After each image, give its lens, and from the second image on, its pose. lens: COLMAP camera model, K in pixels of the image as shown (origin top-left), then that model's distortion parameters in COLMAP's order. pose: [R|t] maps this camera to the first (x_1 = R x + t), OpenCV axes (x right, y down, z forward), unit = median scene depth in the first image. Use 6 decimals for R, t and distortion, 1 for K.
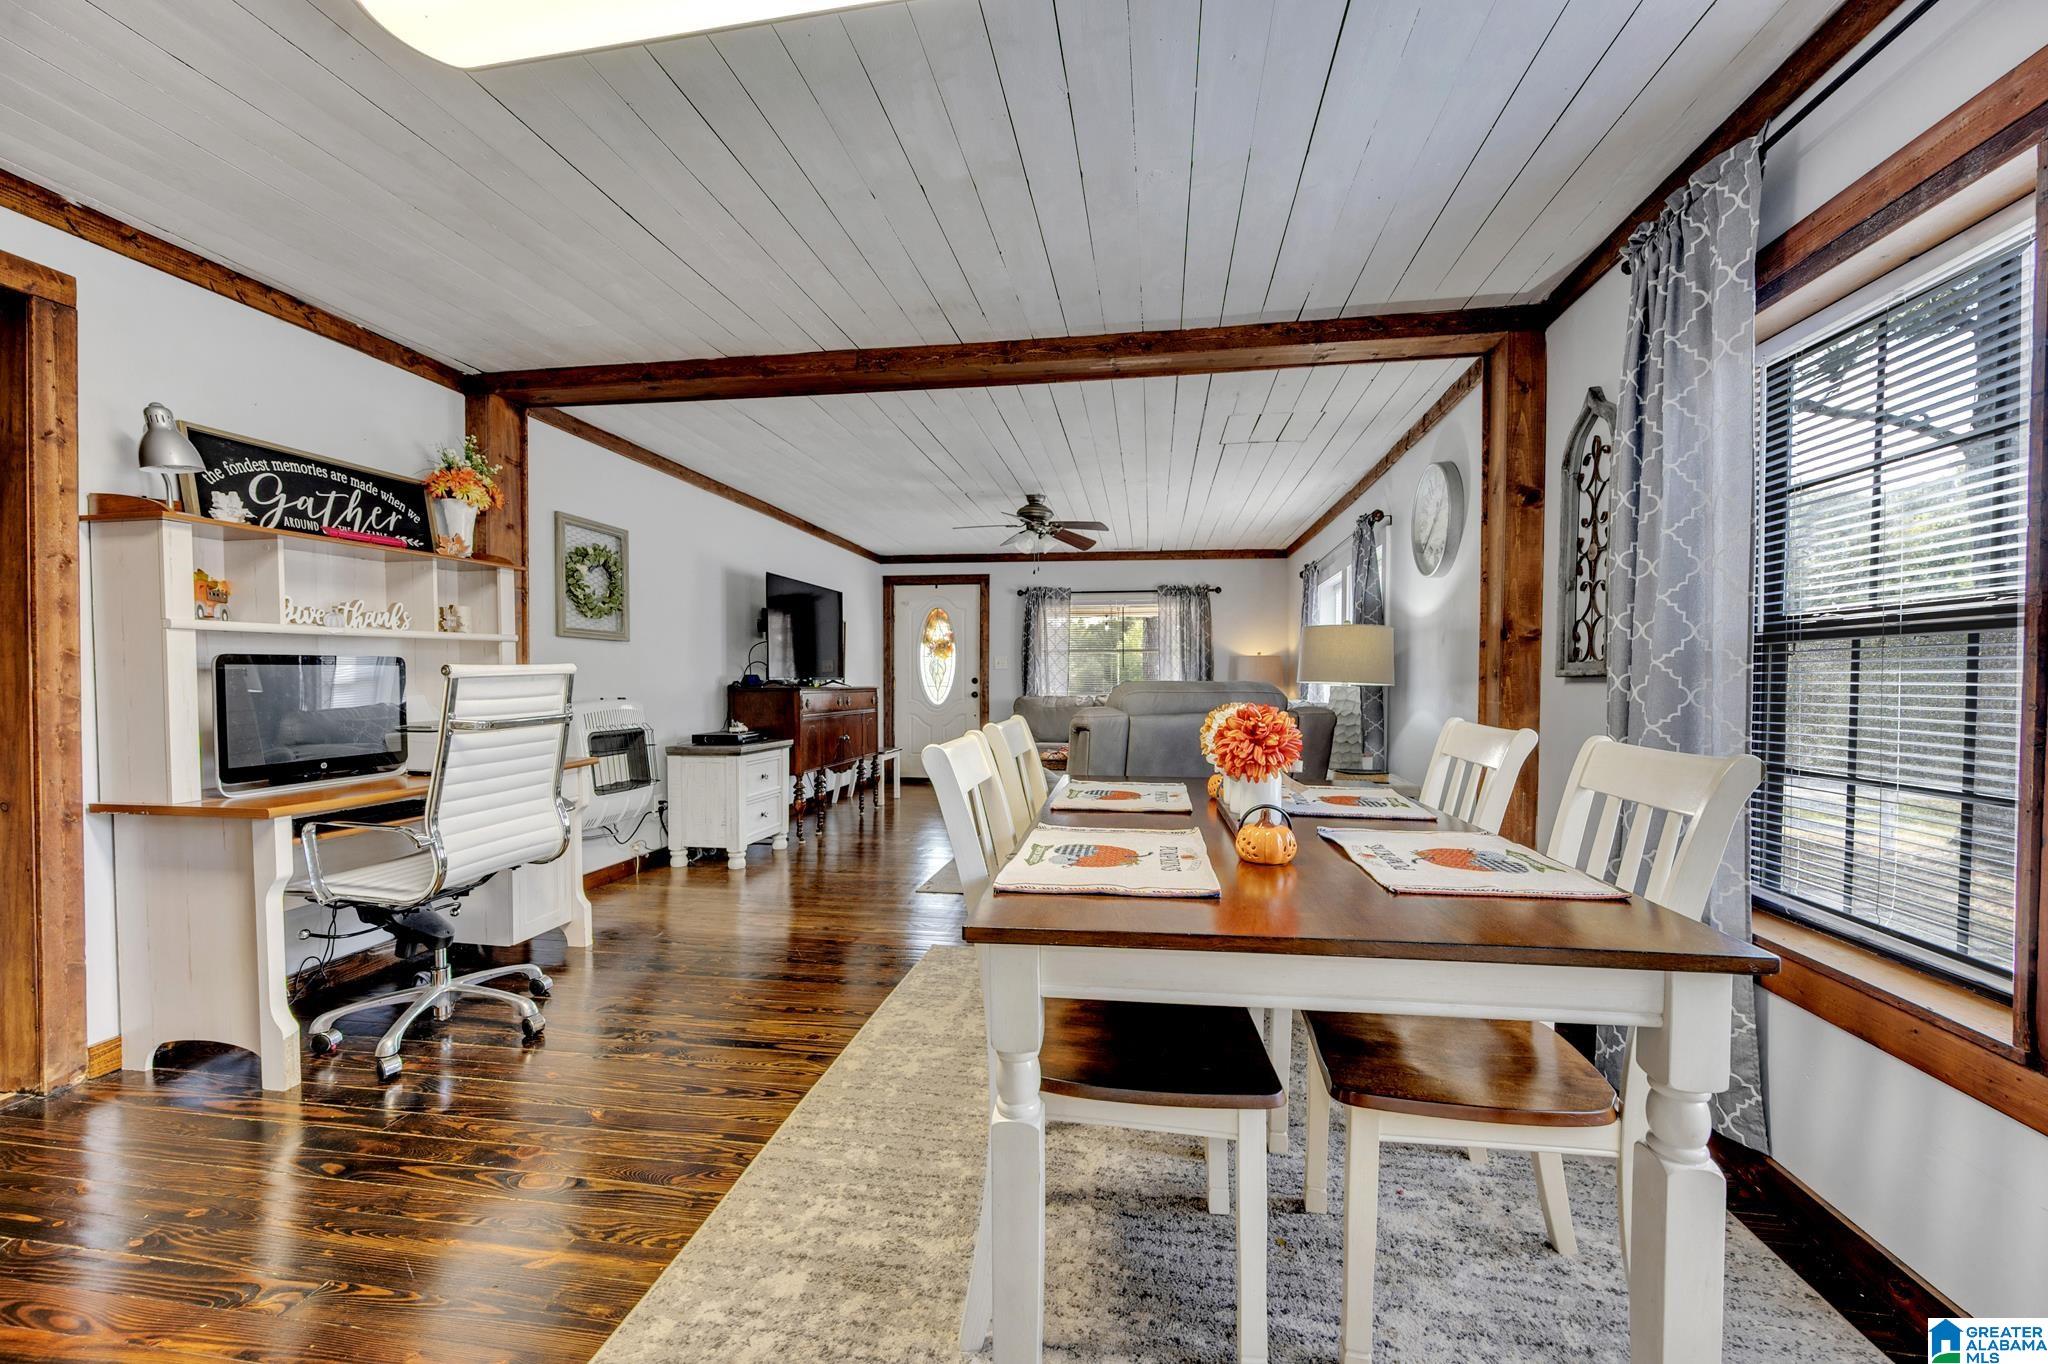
lens RADIAL K [[862.0, 0, 1028.3], [0, 862.0, 690.1], [0, 0, 1]] dist [-0.014763, -0.000684]
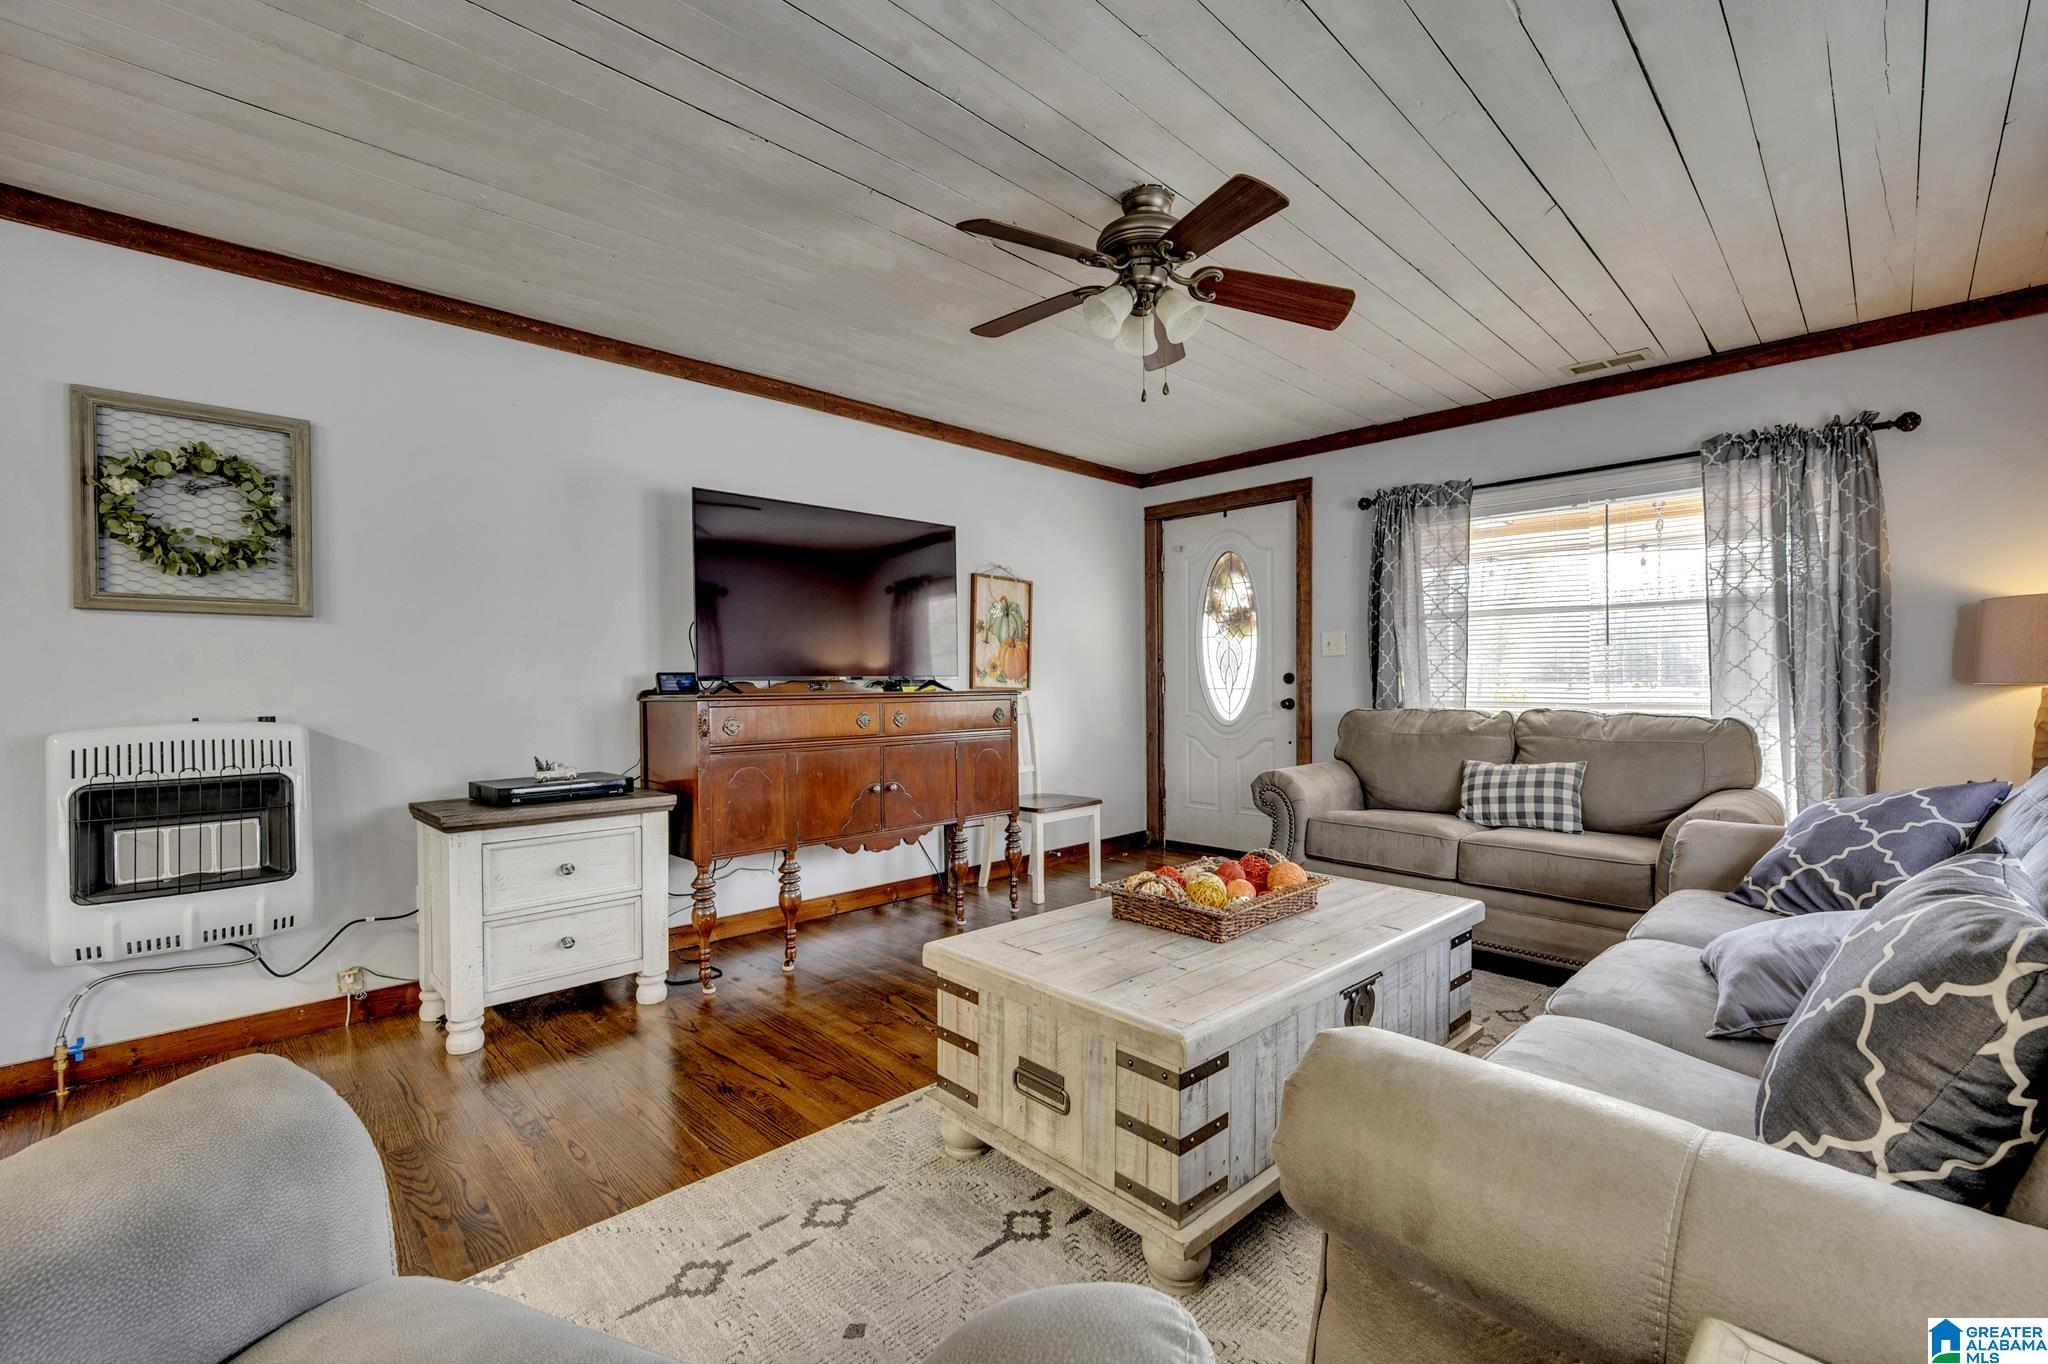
lens RADIAL K [[862.0, 0, 1026.8], [0, 862.0, 688.5], [0, 0, 1]] dist [-0.014763, -0.000684]
pose [[0.789818, -0.000803, -0.613341, 0.142950], [0.001274, 0.999999, 0.000331, -0.005352], [0.613340, -0.001043, 0.789818, 0.484380]]
